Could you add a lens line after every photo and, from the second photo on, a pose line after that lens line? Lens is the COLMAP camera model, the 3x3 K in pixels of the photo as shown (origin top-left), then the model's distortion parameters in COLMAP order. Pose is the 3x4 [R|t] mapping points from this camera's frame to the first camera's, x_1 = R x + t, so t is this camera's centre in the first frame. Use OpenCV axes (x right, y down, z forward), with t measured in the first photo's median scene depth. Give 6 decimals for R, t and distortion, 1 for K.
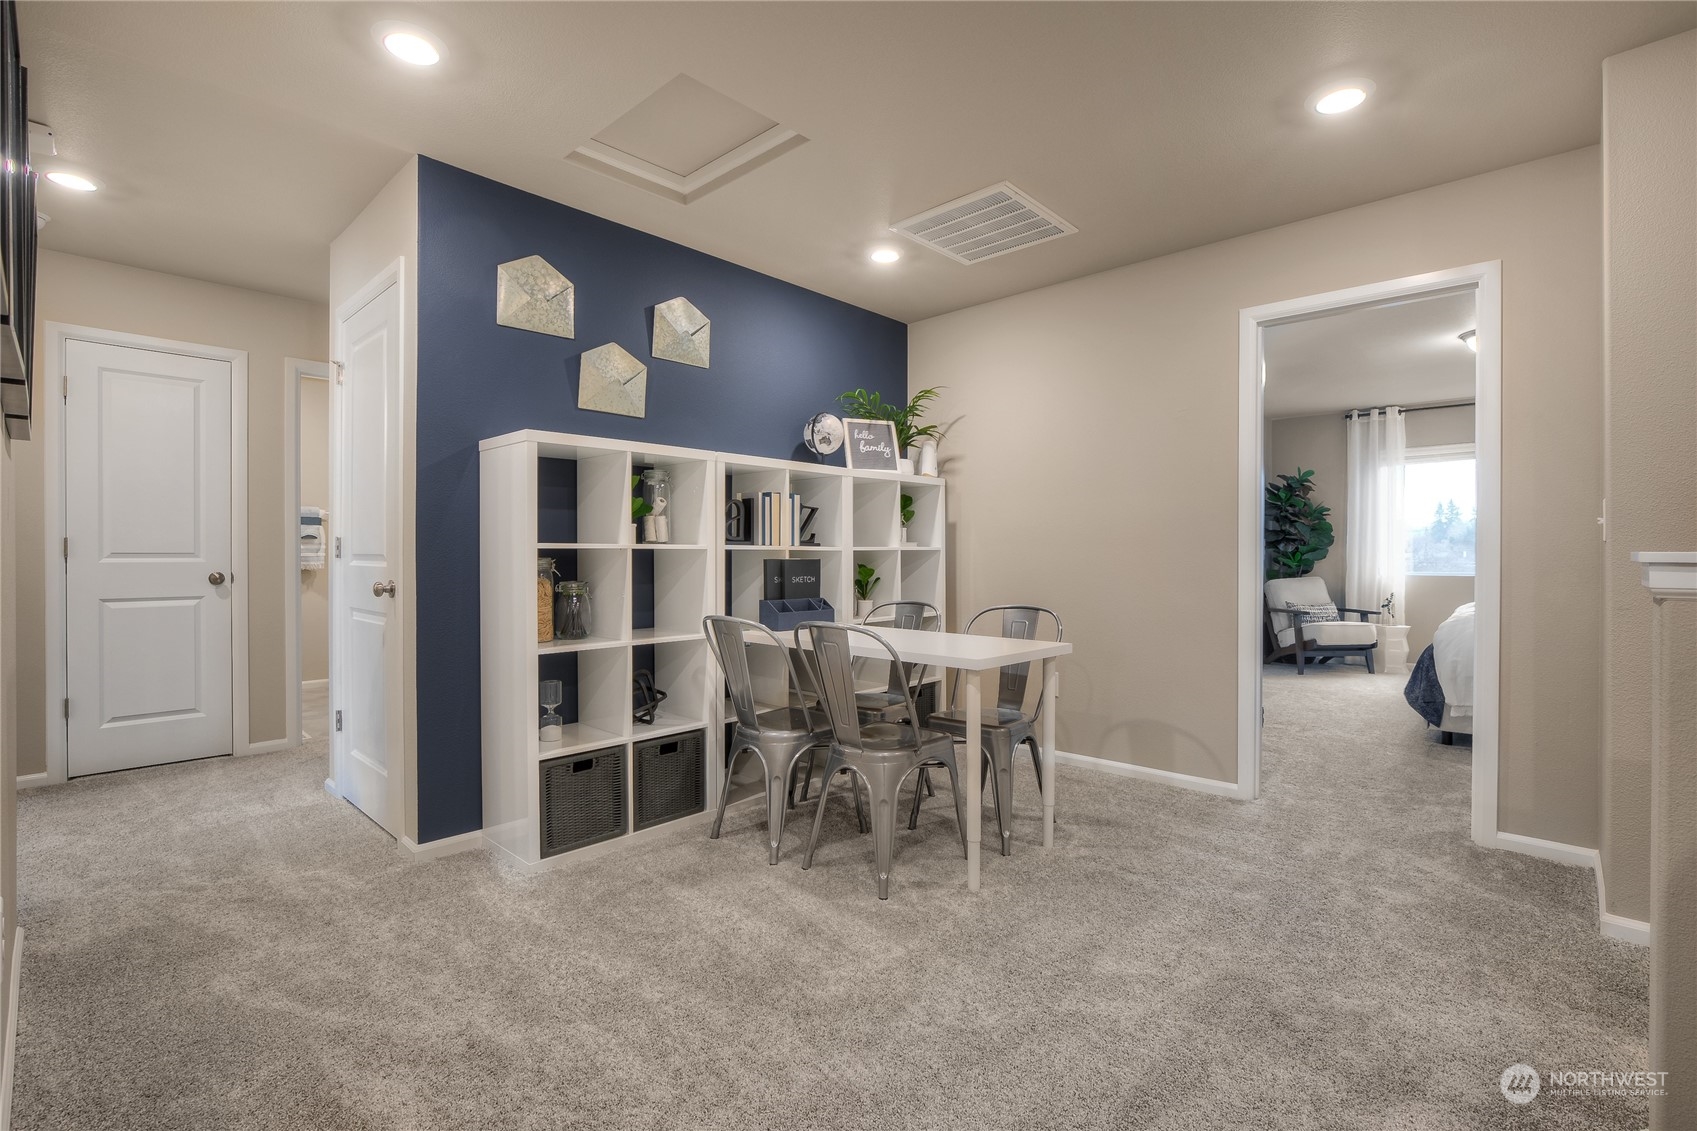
lens RADIAL K [[771.6, 0, 872.3], [0, 771.6, 561.4], [0, 0, 1]] dist [-0.026805, 0.000099]
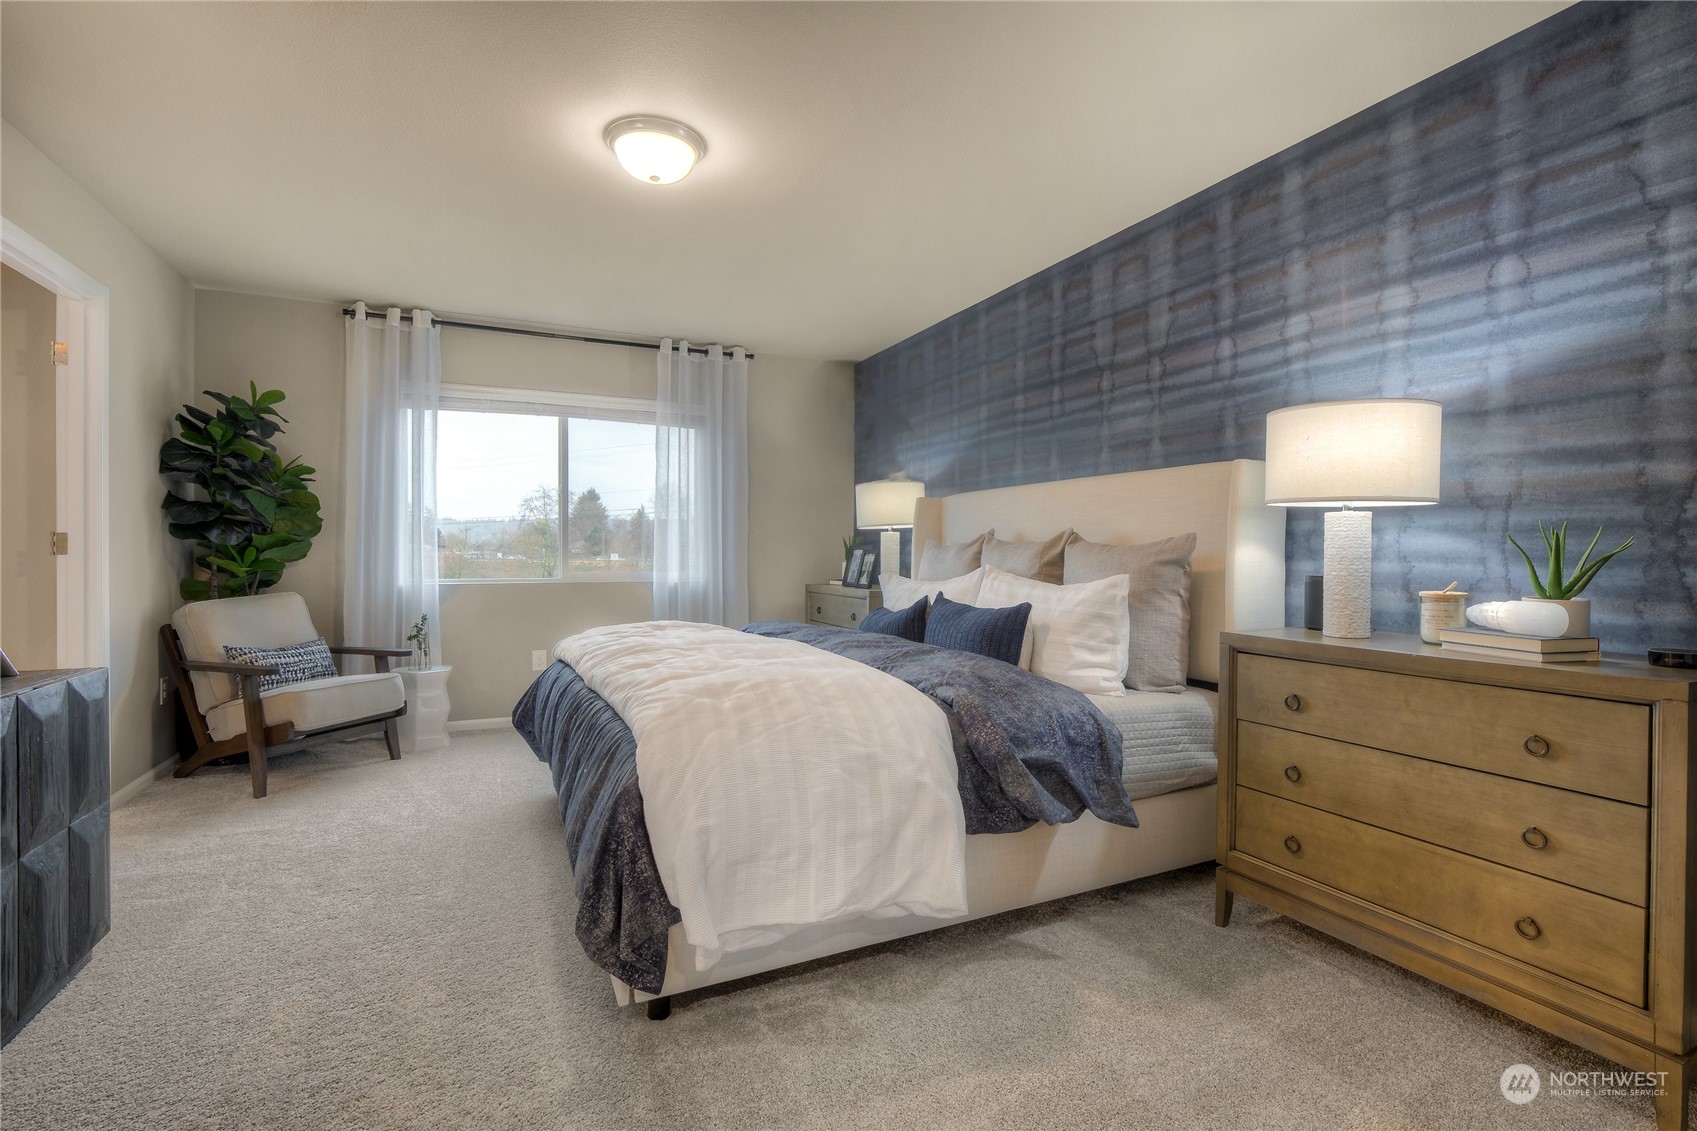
lens RADIAL K [[771.6, 0, 872.3], [0, 771.6, 561.4], [0, 0, 1]] dist [-0.026805, 0.000099]
pose [[0.366333, -0.007546, 0.930453, 0.237380], [0.000116, 0.999967, 0.008064, -0.006317], [-0.930484, -0.002847, 0.366322, 0.427635]]
